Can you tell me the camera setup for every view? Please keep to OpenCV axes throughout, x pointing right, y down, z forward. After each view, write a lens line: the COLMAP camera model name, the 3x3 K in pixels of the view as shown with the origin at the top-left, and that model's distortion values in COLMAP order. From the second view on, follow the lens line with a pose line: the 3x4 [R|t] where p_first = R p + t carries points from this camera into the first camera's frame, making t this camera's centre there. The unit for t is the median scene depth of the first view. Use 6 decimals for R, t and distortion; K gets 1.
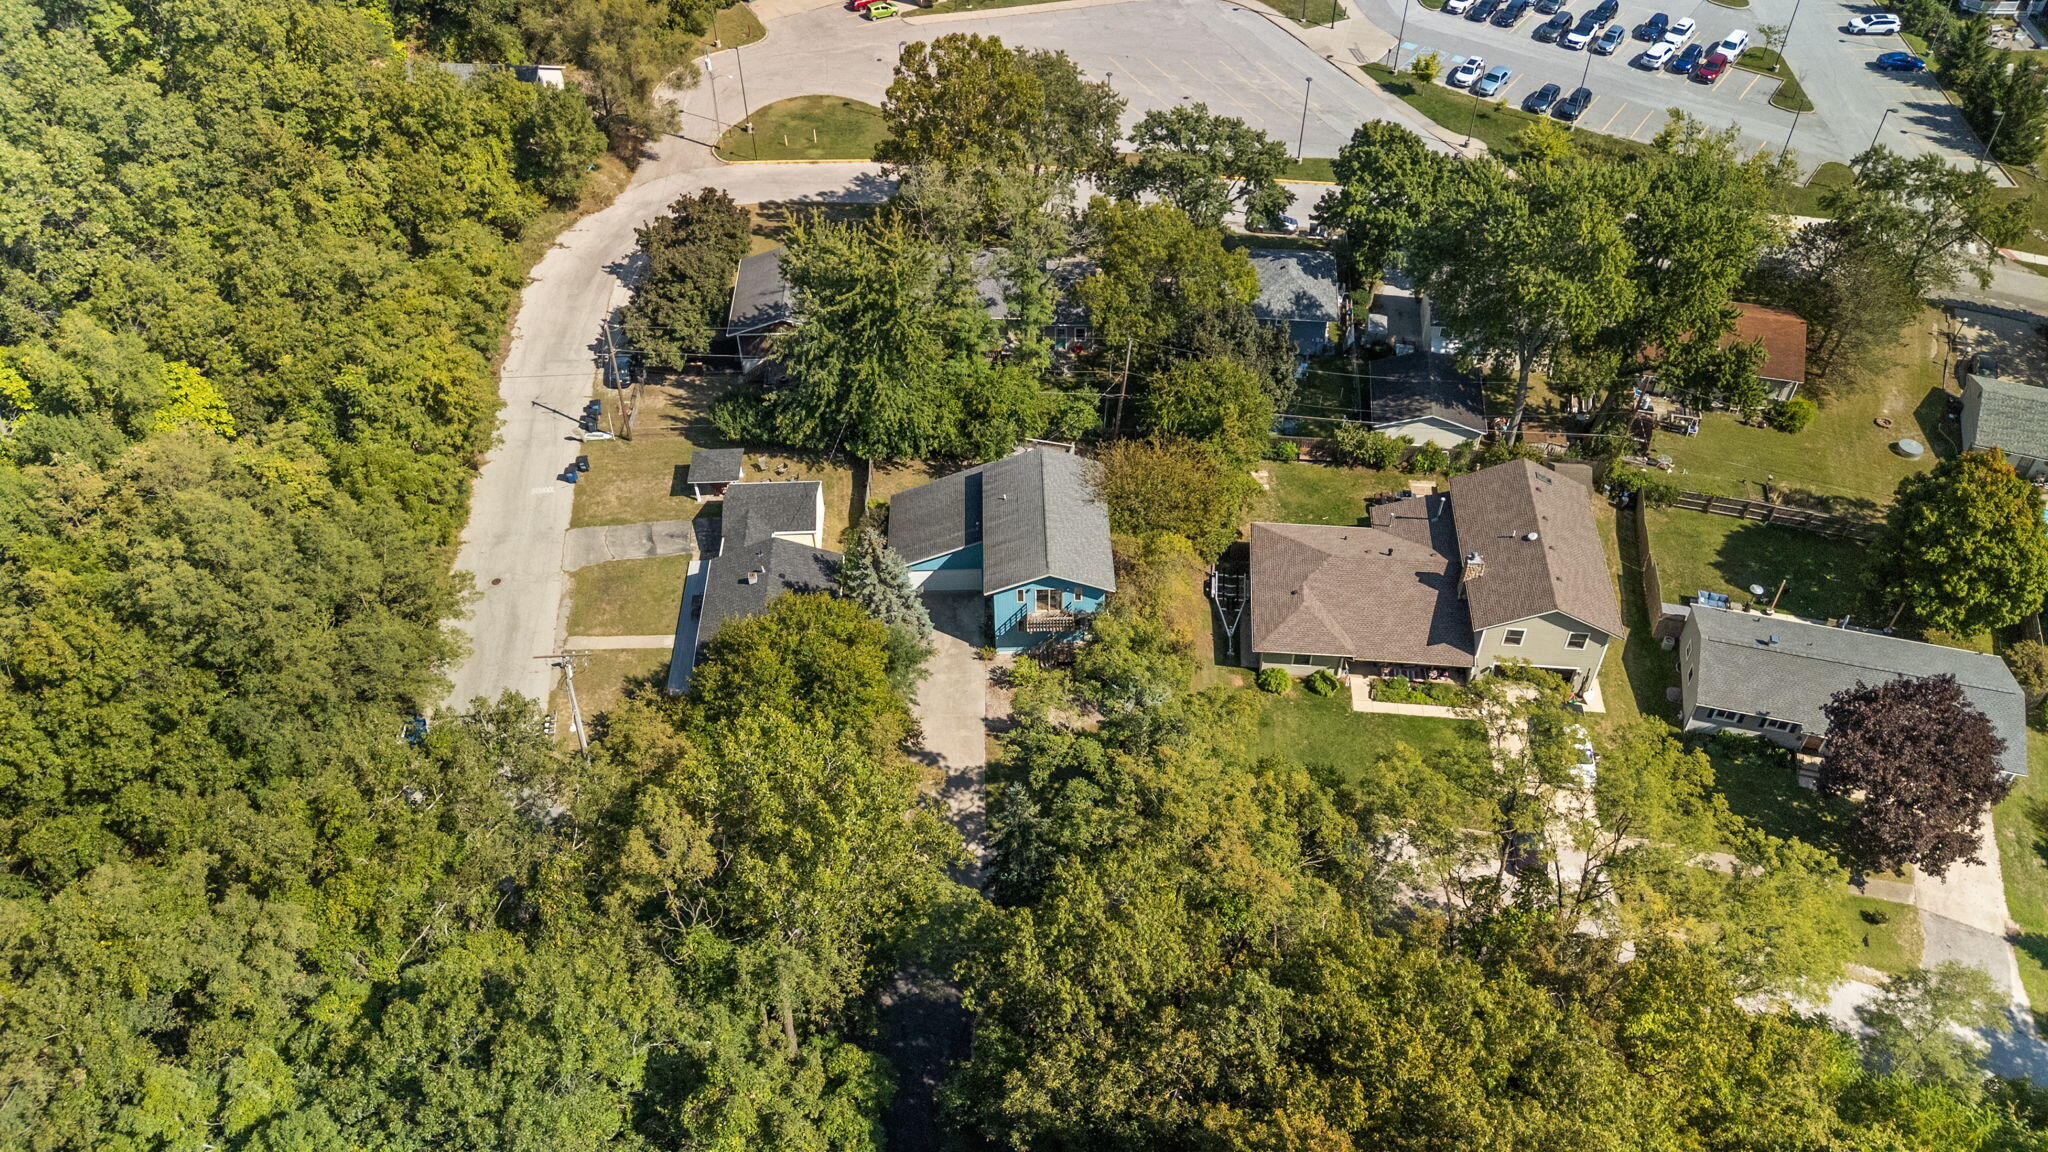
lens RADIAL K [[1507.2, 0, 1017.5], [0, 1507.2, 575.7], [0, 0, 1]] dist [0.101725, -0.097739]
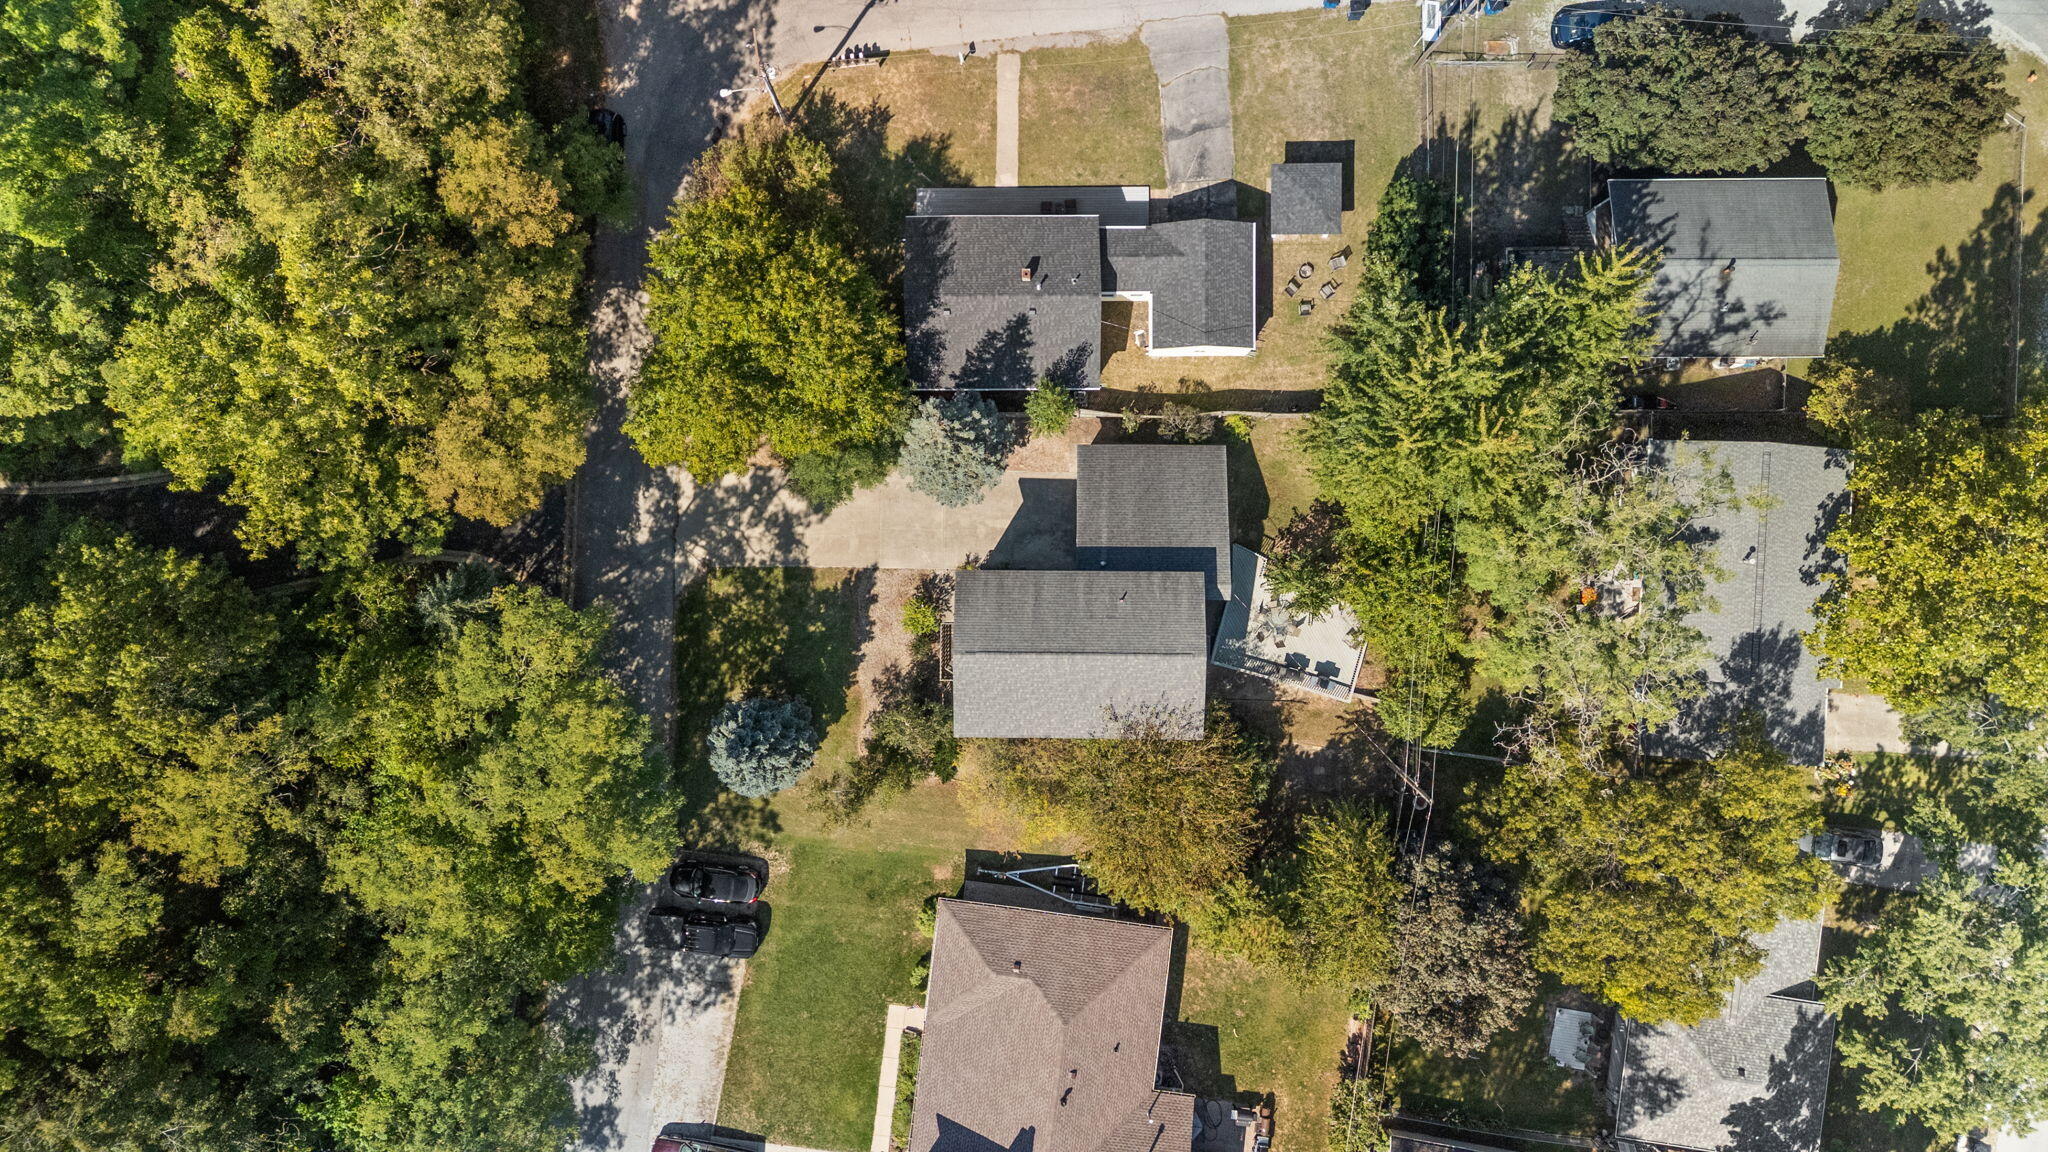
lens RADIAL K [[1507.2, 0, 1017.5], [0, 1507.2, 575.7], [0, 0, 1]] dist [0.101725, -0.097739]
pose [[-0.024291, 0.999703, 0.001770, -0.019760], [-0.723953, -0.018812, 0.689592, -0.524851], [0.689421, 0.015469, 0.724195, 0.421699]]
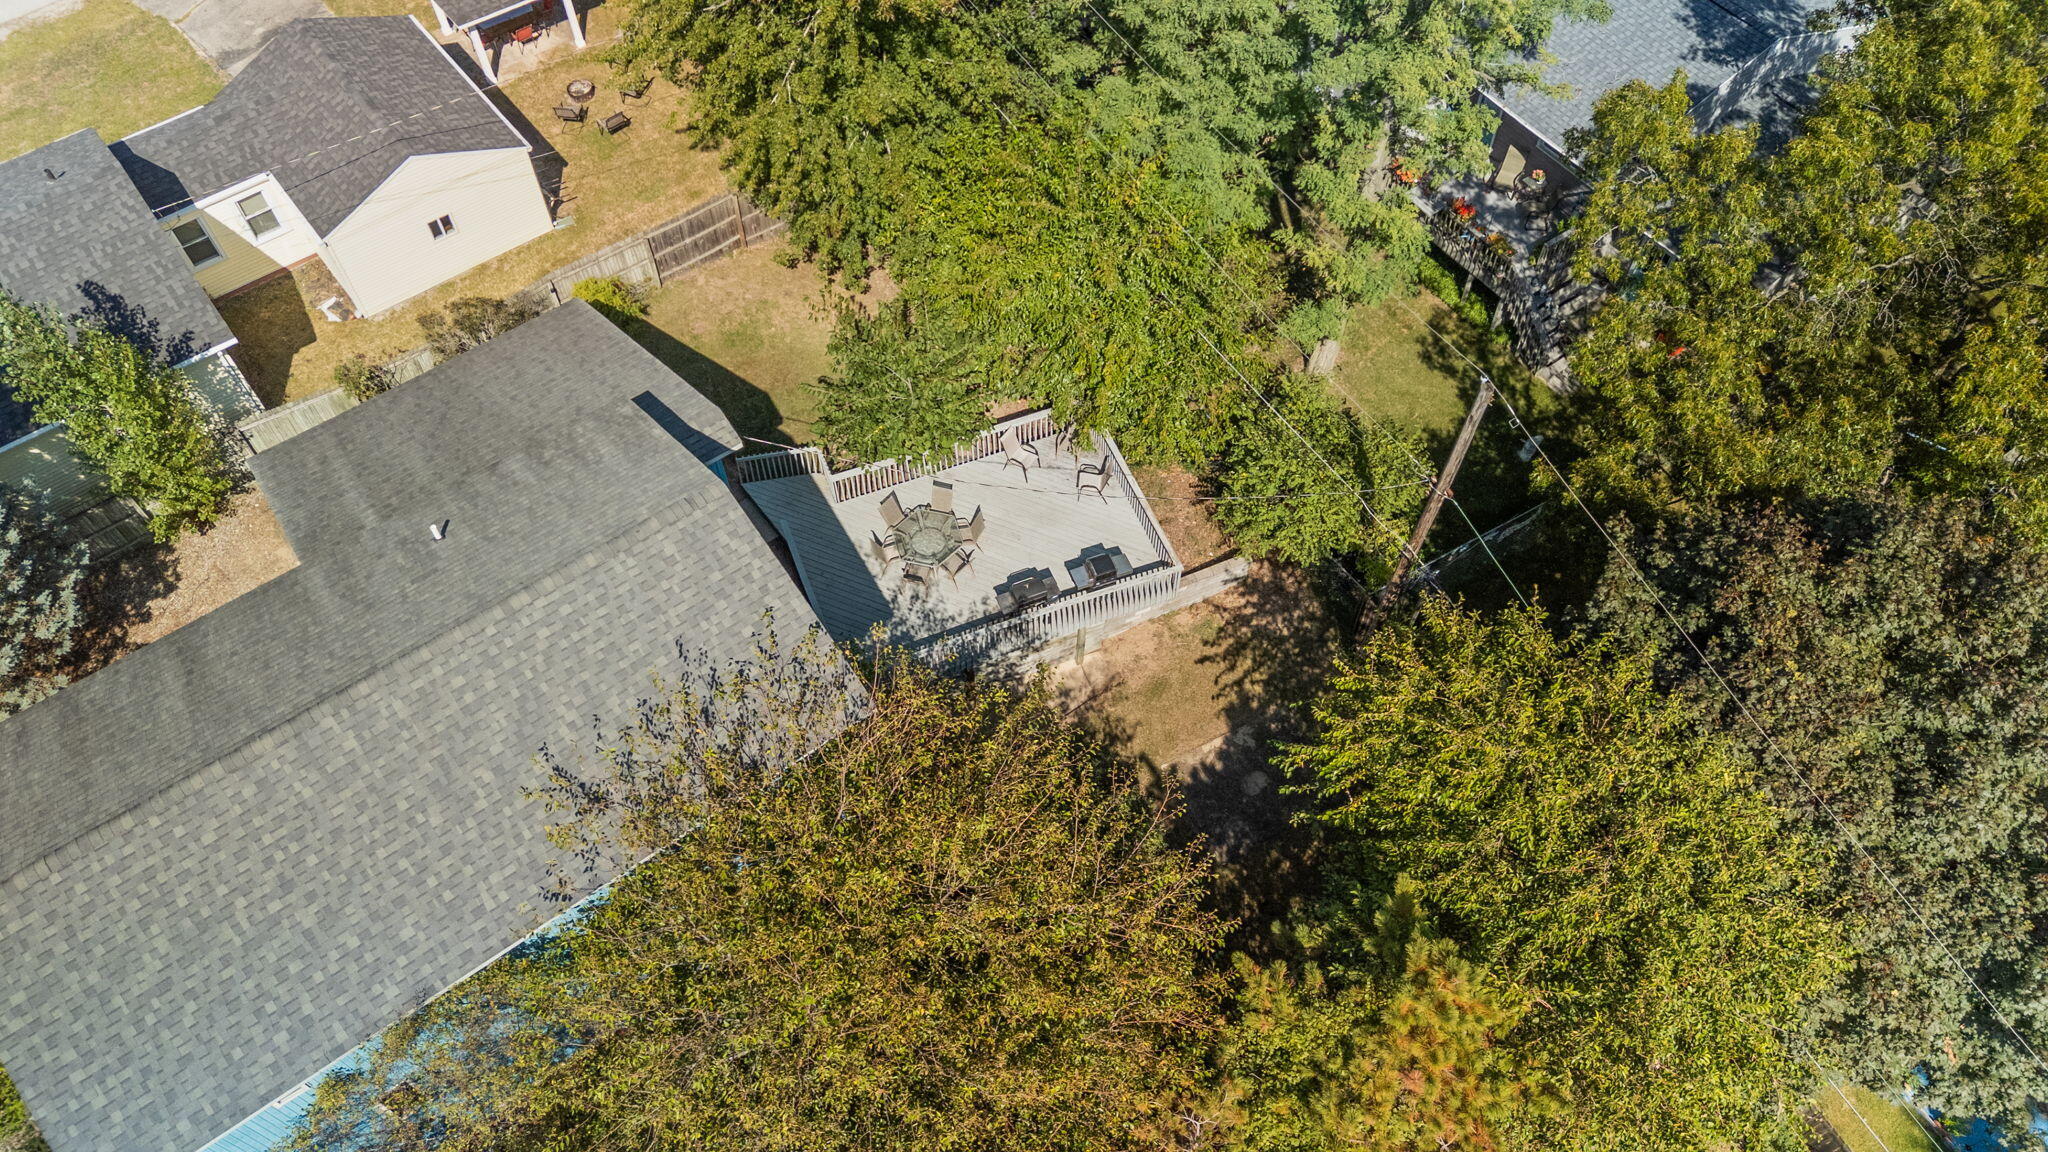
lens RADIAL K [[1507.2, 0, 1017.5], [0, 1507.2, 575.7], [0, 0, 1]] dist [0.101725, -0.097739]
pose [[0.589508, 0.667548, -0.454819, 0.168215], [-0.577561, 0.741981, 0.340424, -0.192864], [0.564716, 0.062003, 0.822953, 0.834427]]
